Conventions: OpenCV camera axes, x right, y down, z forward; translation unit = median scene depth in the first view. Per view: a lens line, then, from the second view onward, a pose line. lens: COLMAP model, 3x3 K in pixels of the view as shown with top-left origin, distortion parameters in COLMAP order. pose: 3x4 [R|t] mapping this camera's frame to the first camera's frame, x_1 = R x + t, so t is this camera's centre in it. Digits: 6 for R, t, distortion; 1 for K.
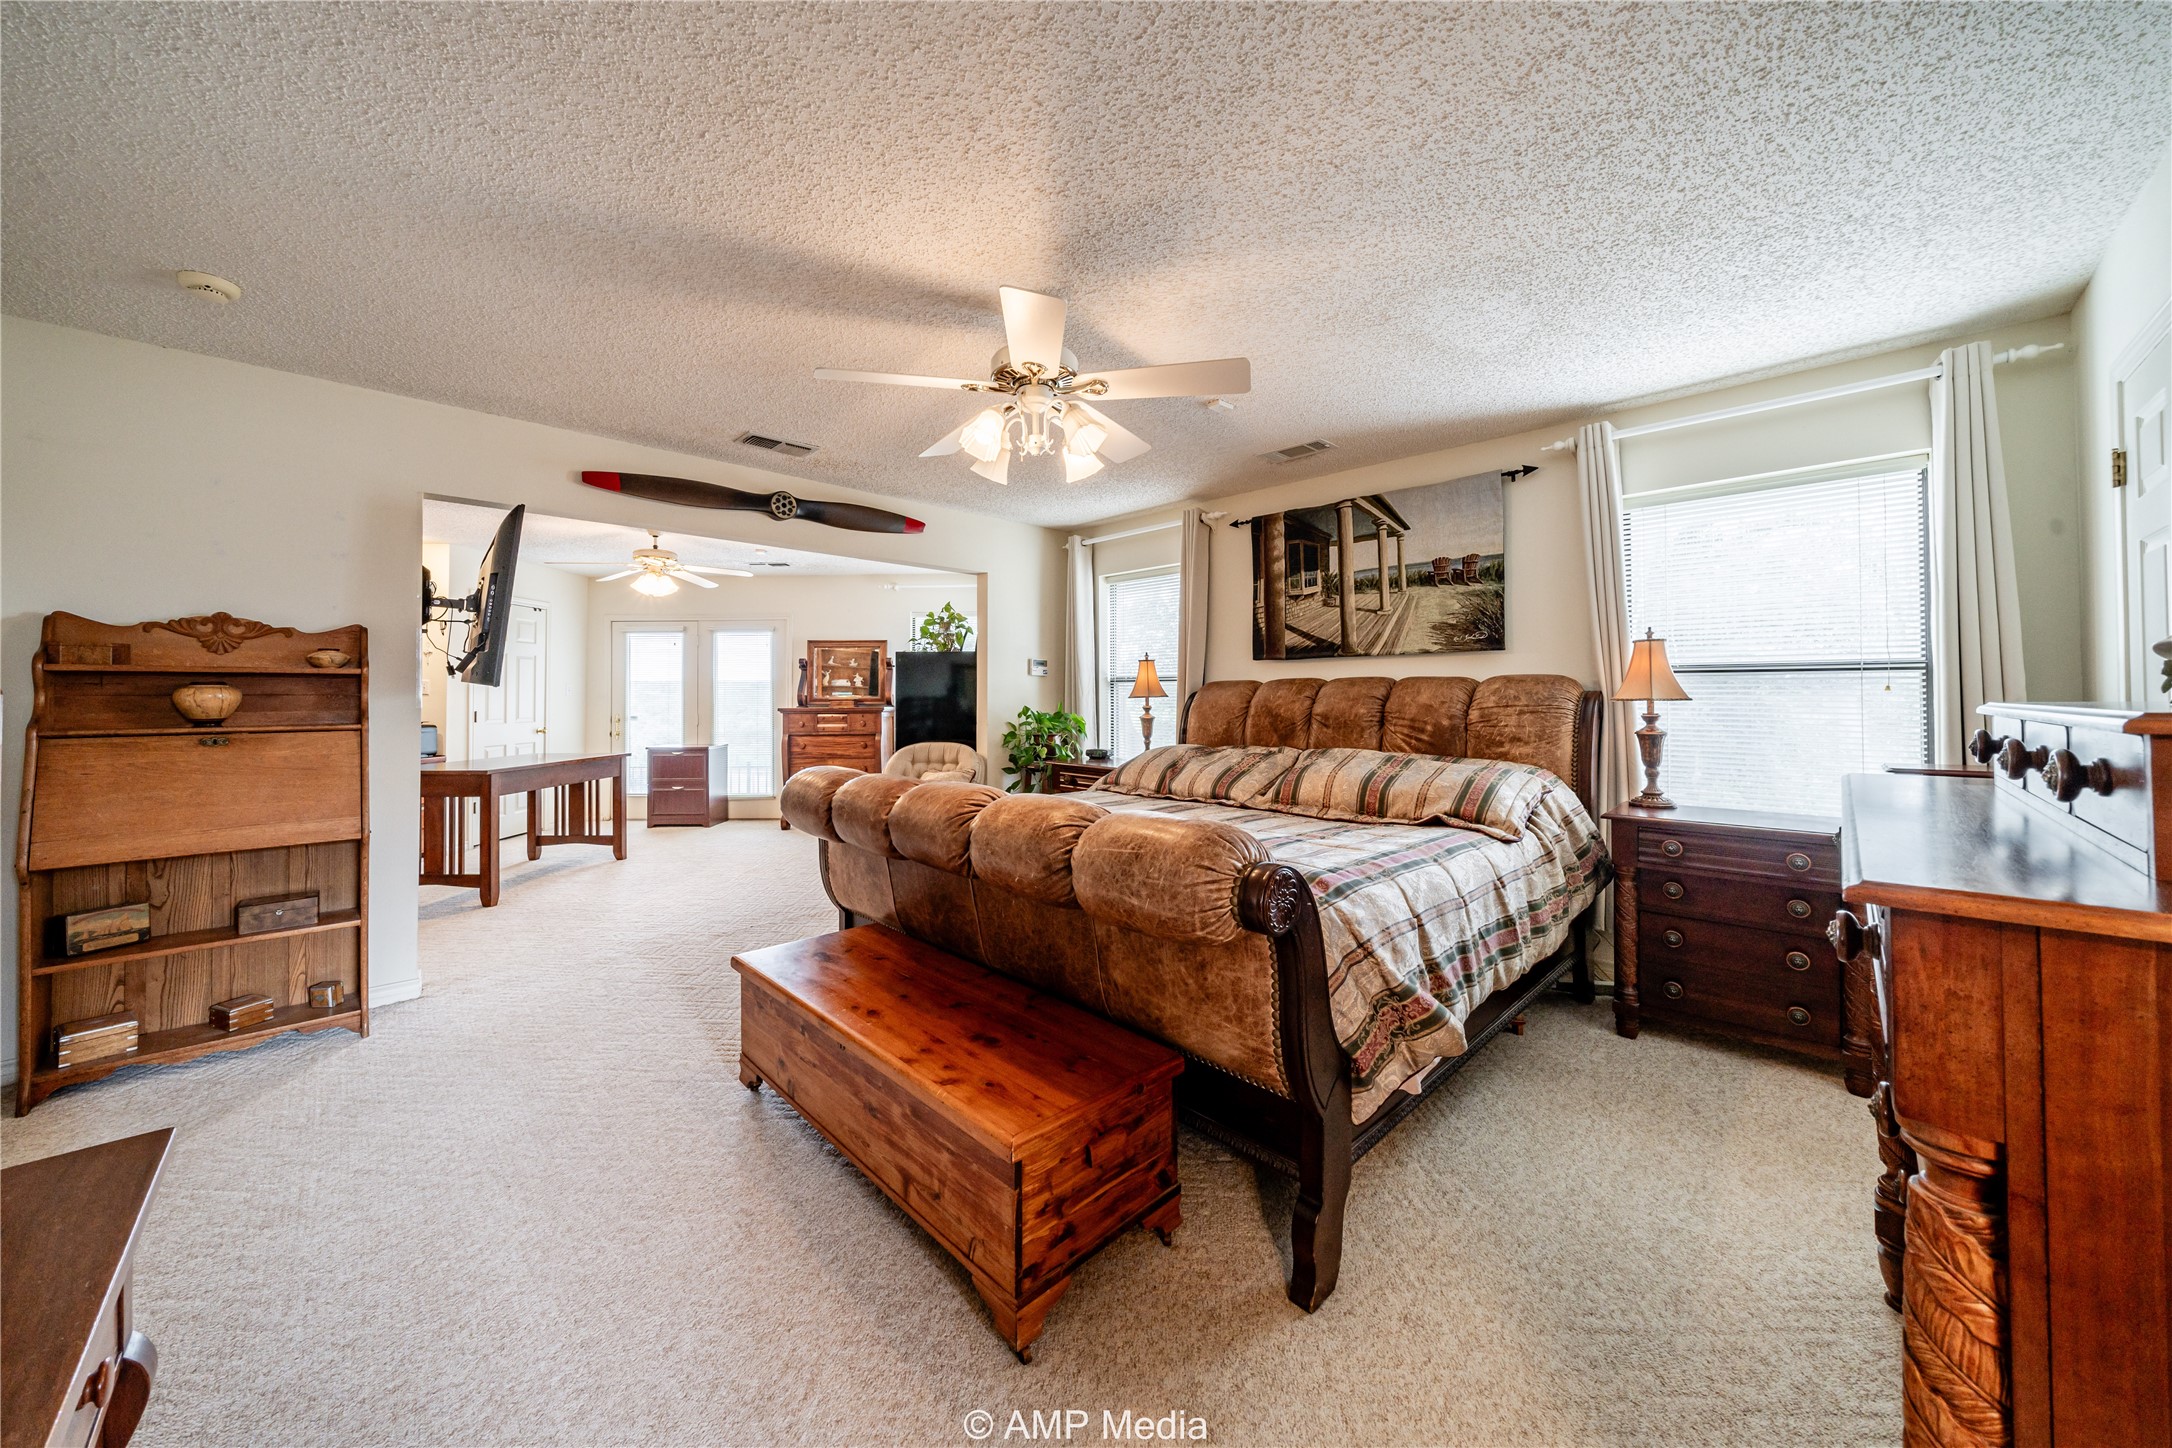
lens RADIAL K [[751.2, 0, 1083.2], [0, 751.2, 686.7], [0, 0, 1]] dist [0.000060, 0.000006]
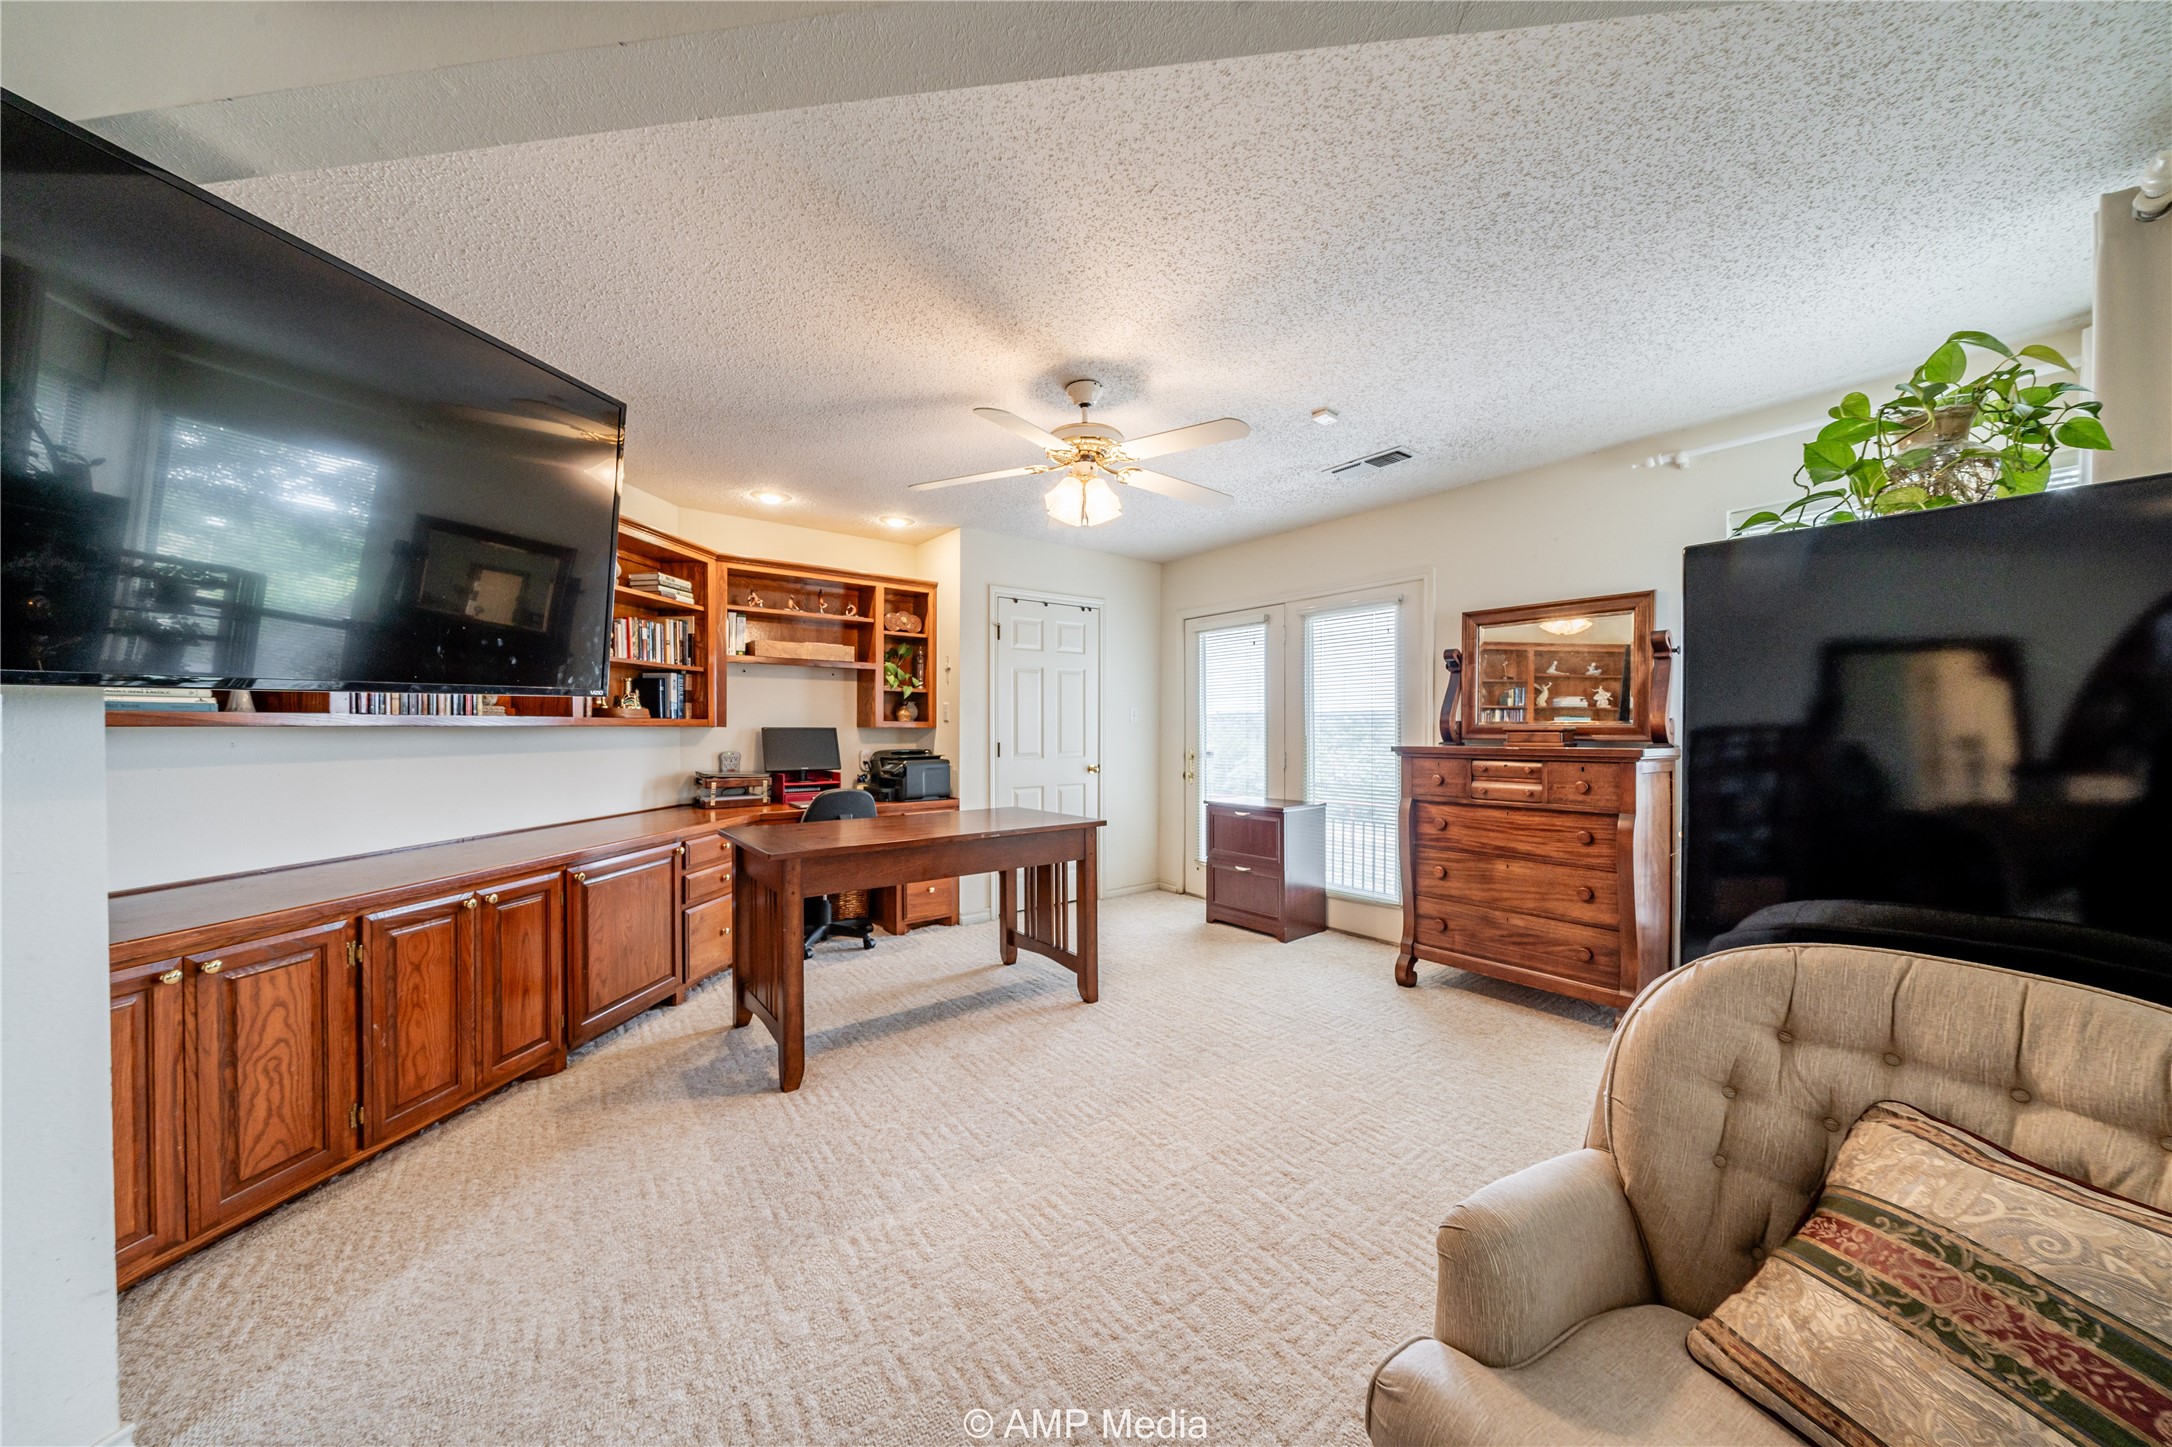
lens RADIAL K [[728.4, 0, 1082.0], [0, 728.4, 733.0], [0, 0, 1]] dist [0.000511, 0.000033]
pose [[0.596327, 0.007812, -0.802704, -0.129676], [0.010875, 0.999782, 0.017809, 0.008299], [0.802668, -0.019350, 0.596112, 0.518173]]
